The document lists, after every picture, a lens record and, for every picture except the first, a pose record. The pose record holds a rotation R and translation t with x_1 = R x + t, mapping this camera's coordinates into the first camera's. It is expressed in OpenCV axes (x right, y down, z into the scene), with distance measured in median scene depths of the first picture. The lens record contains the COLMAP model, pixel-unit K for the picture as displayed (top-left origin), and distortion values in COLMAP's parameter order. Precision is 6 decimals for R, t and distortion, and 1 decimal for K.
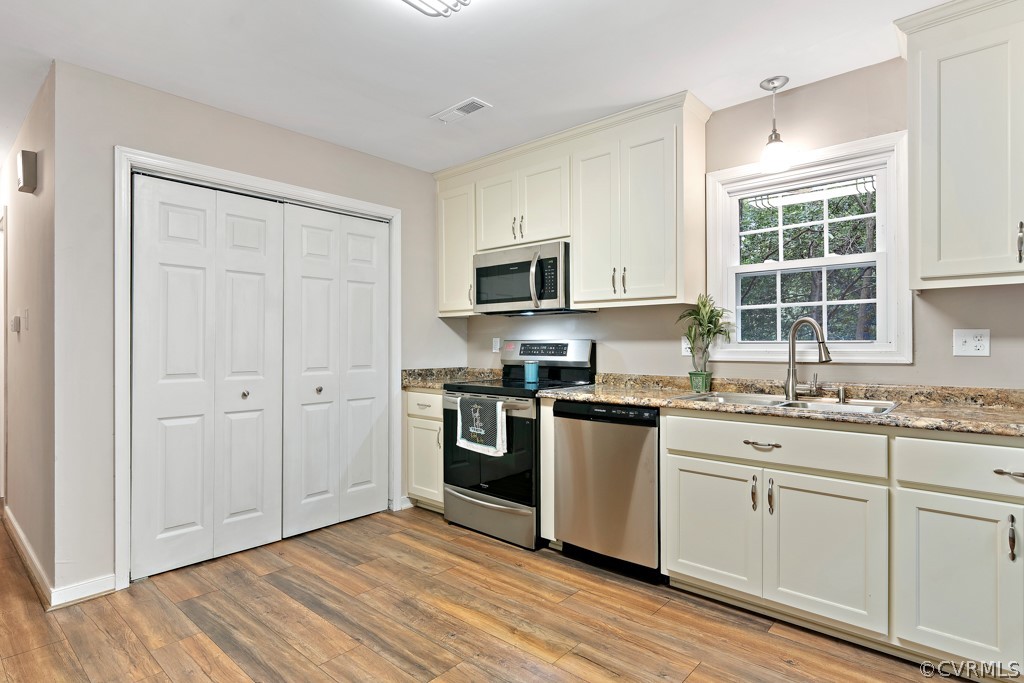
lens RADIAL K [[530.5, 0, 508.7], [0, 530.5, 339.8], [0, 0, 1]] dist [0.007695, -0.000111]
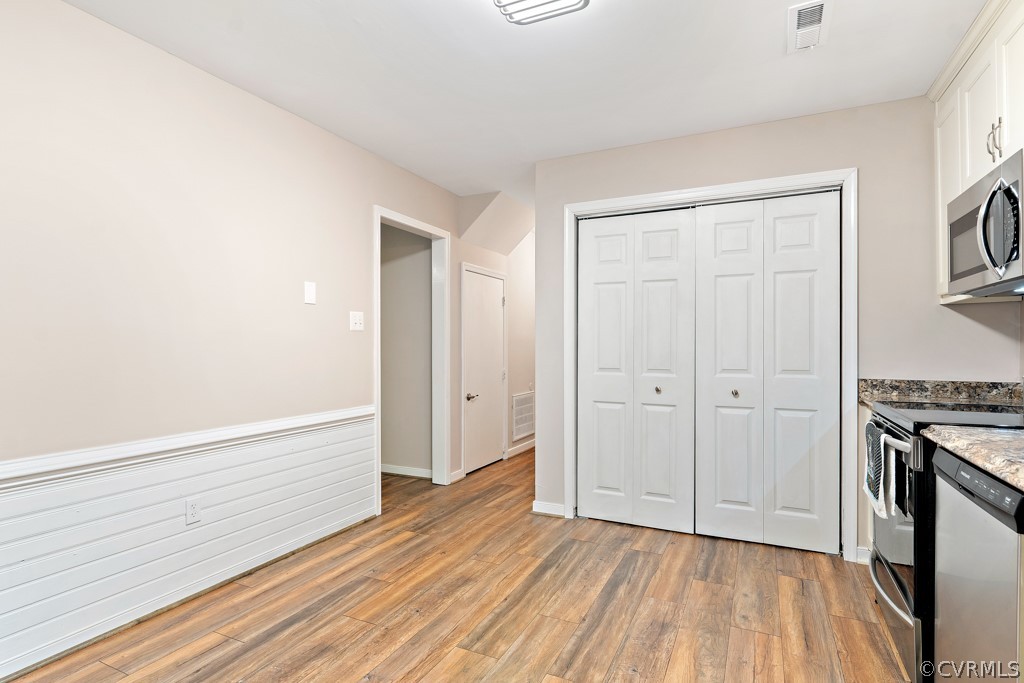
lens RADIAL K [[530.5, 0, 508.0], [0, 530.5, 344.7], [0, 0, 1]] dist [0.007695, -0.000111]
pose [[0.276089, 0.000079, -0.961132, 0.518189], [0.006601, 0.999976, 0.001979, 0.004228], [0.961109, -0.006891, 0.276082, 0.412660]]
